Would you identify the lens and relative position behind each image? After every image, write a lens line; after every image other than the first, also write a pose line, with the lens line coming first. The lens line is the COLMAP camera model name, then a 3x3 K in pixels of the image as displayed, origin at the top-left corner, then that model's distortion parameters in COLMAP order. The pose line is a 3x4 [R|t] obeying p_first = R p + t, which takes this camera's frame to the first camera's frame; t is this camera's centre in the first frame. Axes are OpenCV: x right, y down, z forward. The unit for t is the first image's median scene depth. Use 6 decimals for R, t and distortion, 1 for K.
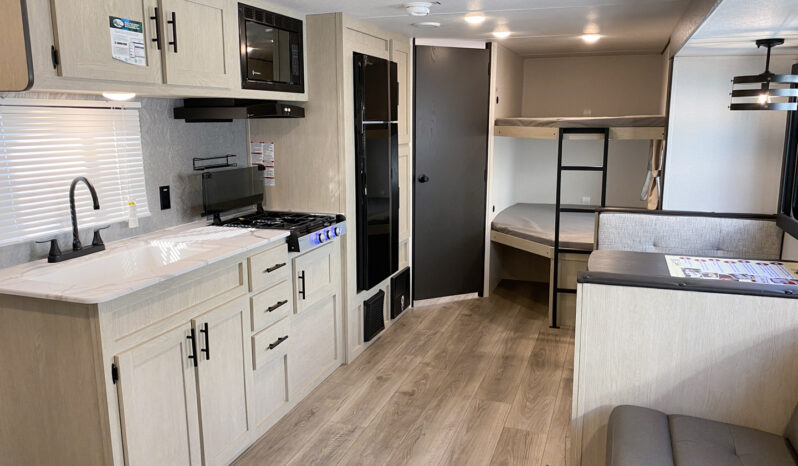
lens RADIAL K [[616.5, 0, 403.8], [0, 616.5, 235.2], [0, 0, 1]] dist [0.080254, -0.124308]
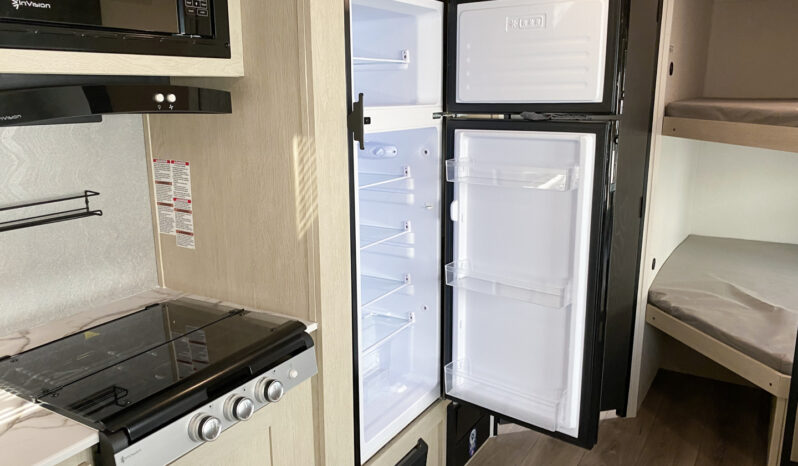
lens RADIAL K [[626.4, 0, 406.6], [0, 626.4, 231.0], [0, 0, 1]] dist [0.068020, -0.123011]
pose [[0.978936, 0.043245, -0.199535, 0.055559], [-0.035875, 0.998539, 0.040407, -0.123988], [0.200991, -0.032397, 0.979057, 0.559026]]
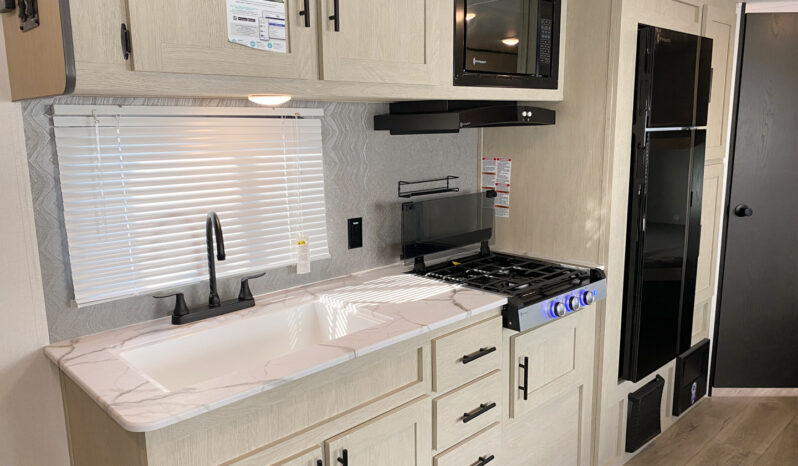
lens RADIAL K [[612.7, 0, 399.0], [0, 612.7, 233.0], [0, 0, 1]] dist [0.075393, -0.102396]
pose [[0.893539, 0.069809, -0.443525, -0.001697], [-0.073487, 0.997256, 0.008915, -0.060629], [0.442930, 0.024627, 0.896218, 0.299508]]
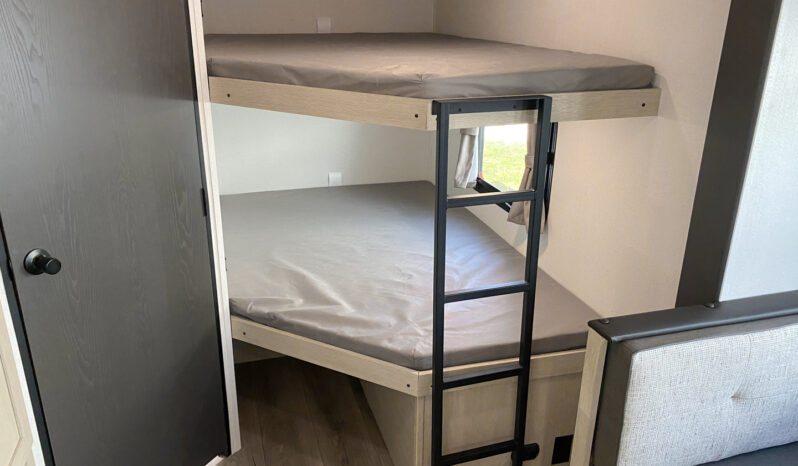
lens RADIAL K [[626.4, 0, 406.6], [0, 626.4, 231.0], [0, 0, 1]] dist [0.068020, -0.123011]
pose [[0.811615, -0.189384, 0.552643, 0.009367], [0.094562, 0.976109, 0.195626, -0.200257], [-0.576489, -0.106513, 0.810133, 0.798237]]
